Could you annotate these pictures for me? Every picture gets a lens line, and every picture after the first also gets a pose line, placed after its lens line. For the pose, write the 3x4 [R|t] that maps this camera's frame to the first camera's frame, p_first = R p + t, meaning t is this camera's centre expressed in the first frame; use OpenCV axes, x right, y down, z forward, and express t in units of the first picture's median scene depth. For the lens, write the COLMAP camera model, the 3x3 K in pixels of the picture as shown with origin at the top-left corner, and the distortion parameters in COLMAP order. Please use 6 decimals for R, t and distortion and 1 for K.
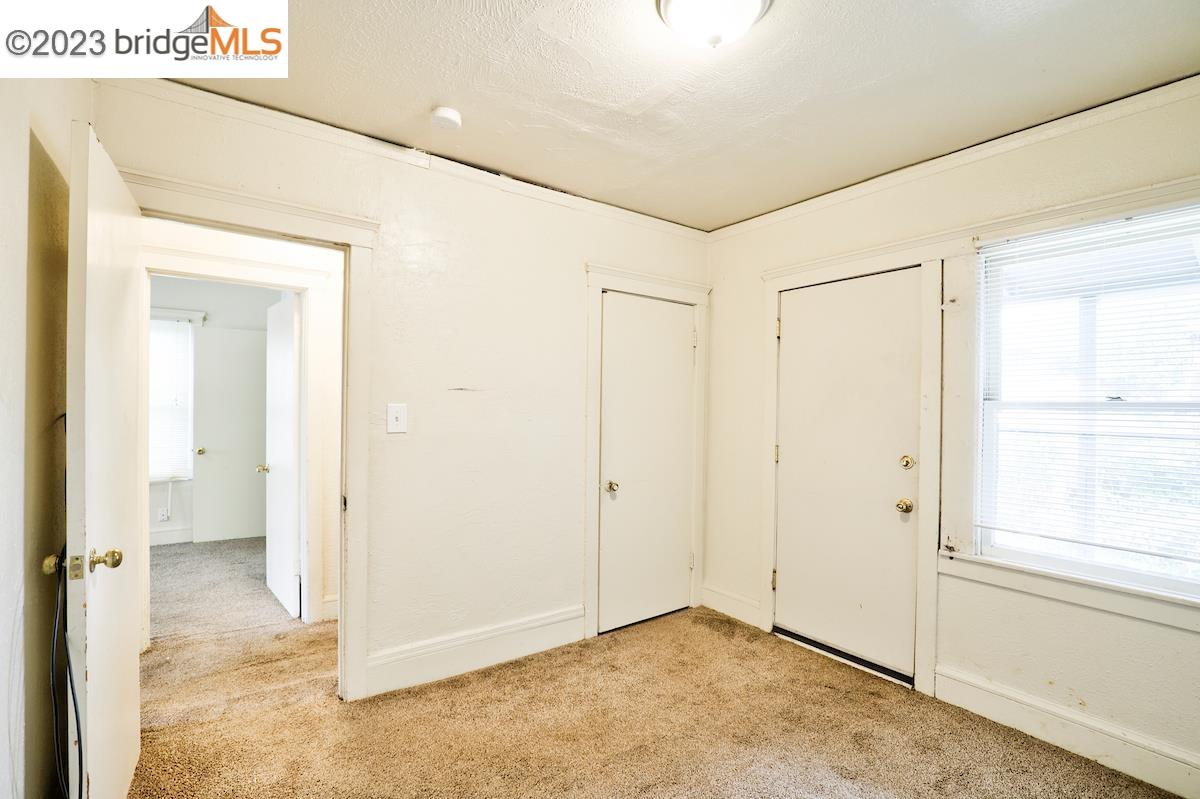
lens RADIAL K [[551.1, 0, 599.3], [0, 551.1, 405.2], [0, 0, 1]] dist [-0.040253, 0.009172]
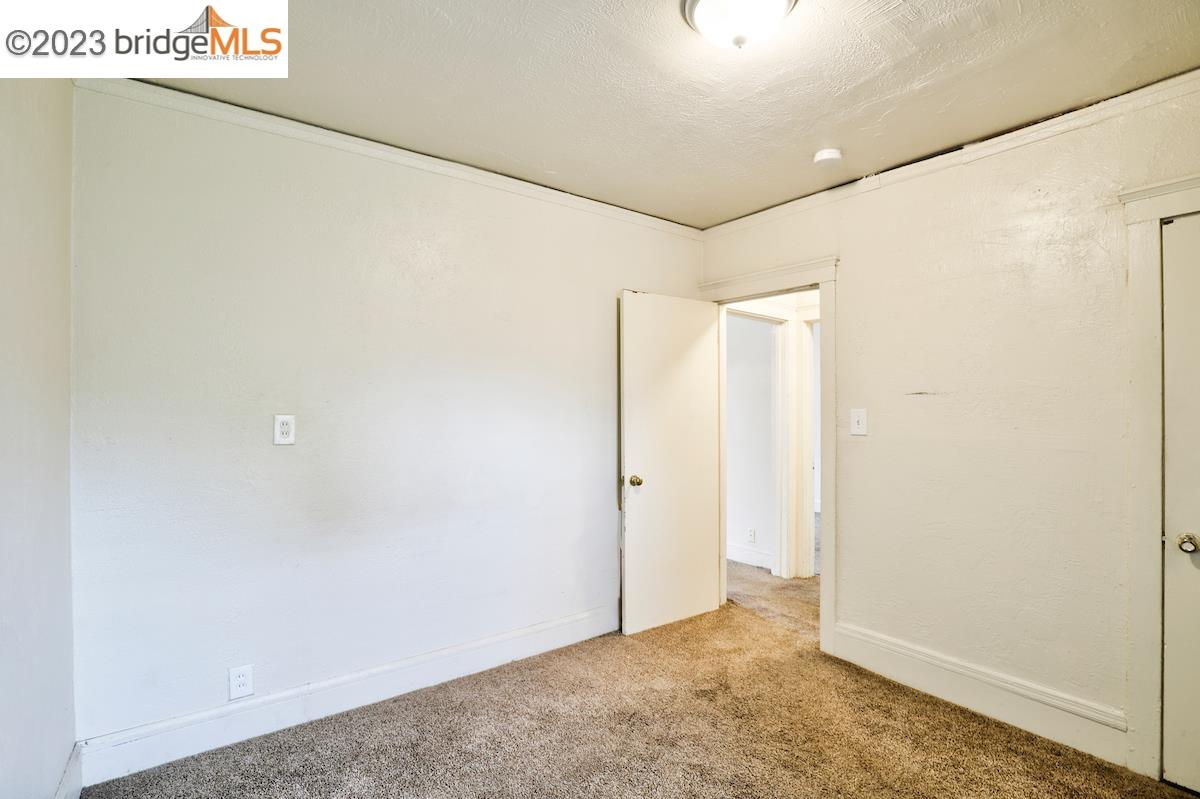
lens RADIAL K [[551.1, 0, 599.3], [0, 551.1, 405.2], [0, 0, 1]] dist [-0.040253, 0.009172]
pose [[0.014441, -0.020273, -0.999690, 0.766697], [-0.003040, 0.999789, -0.020319, 0.014315], [0.999891, 0.003333, 0.014377, 0.465051]]
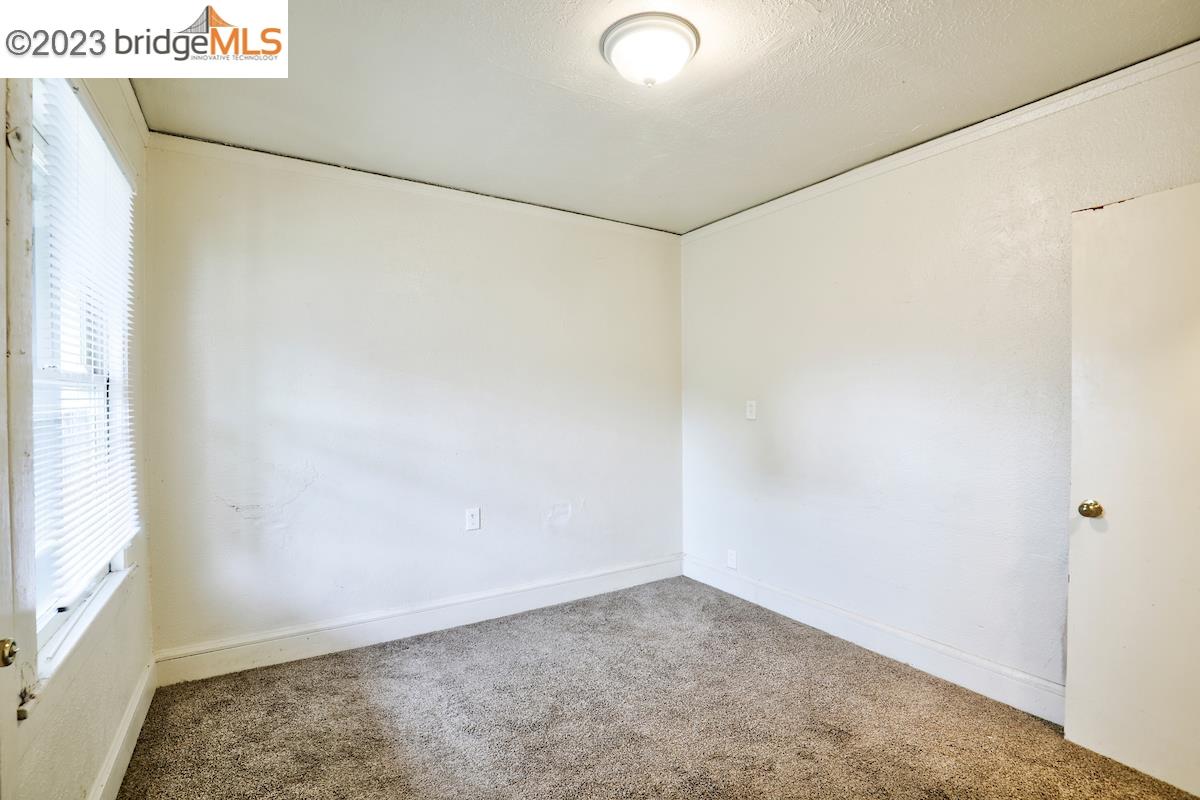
lens RADIAL K [[549.5, 0, 599.8], [0, 549.5, 404.0], [0, 0, 1]] dist [-0.037661, 0.006464]
pose [[-0.997813, -0.018613, 0.063430, 0.152951], [-0.017901, 0.999770, 0.011770, 0.013219], [-0.063635, 0.010608, -0.997917, 1.400602]]
